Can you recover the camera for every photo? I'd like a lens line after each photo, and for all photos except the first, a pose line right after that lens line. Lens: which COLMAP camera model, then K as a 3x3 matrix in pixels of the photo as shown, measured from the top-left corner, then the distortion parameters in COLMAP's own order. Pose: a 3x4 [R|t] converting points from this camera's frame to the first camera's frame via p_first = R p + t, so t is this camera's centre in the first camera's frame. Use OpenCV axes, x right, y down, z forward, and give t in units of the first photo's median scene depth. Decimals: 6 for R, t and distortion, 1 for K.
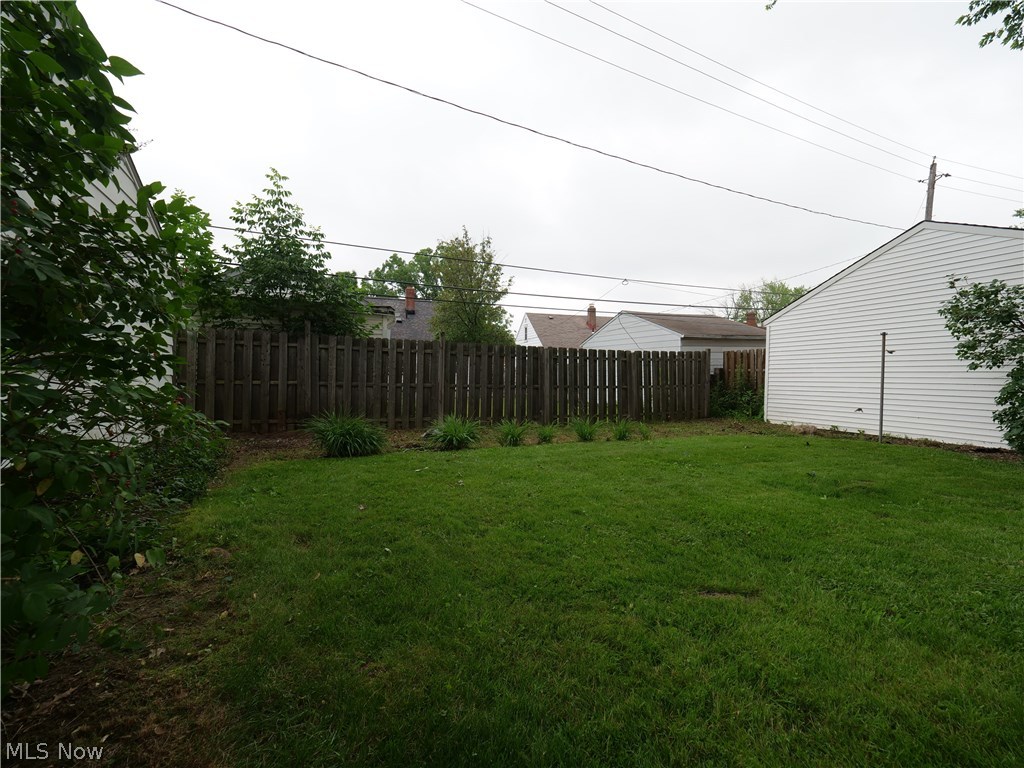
lens RADIAL K [[430.0, 0, 512.0], [0, 430.0, 384.0], [0, 0, 1]] dist [-0.007441, 0.000239]
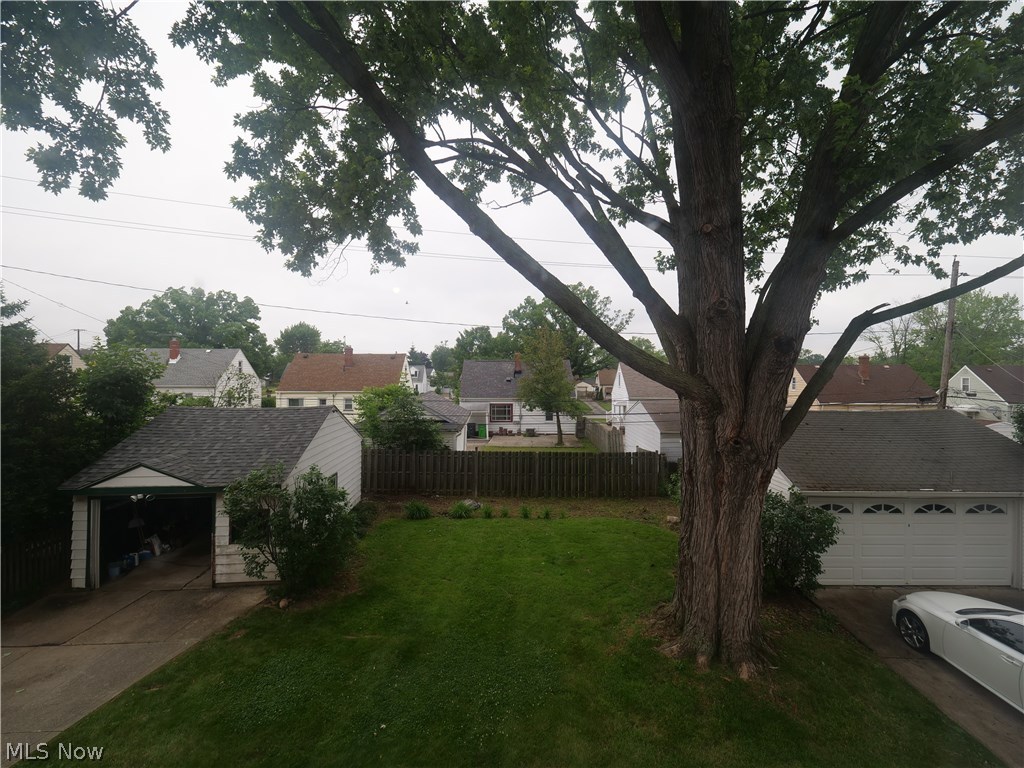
lens RADIAL K [[430.0, 0, 512.0], [0, 430.0, 384.0], [0, 0, 1]] dist [-0.007441, 0.000239]
pose [[0.935778, 0.007793, -0.352504, 0.767136], [-0.009038, 0.999957, -0.001888, -0.460611], [0.352474, 0.004953, 0.935808, -0.878982]]
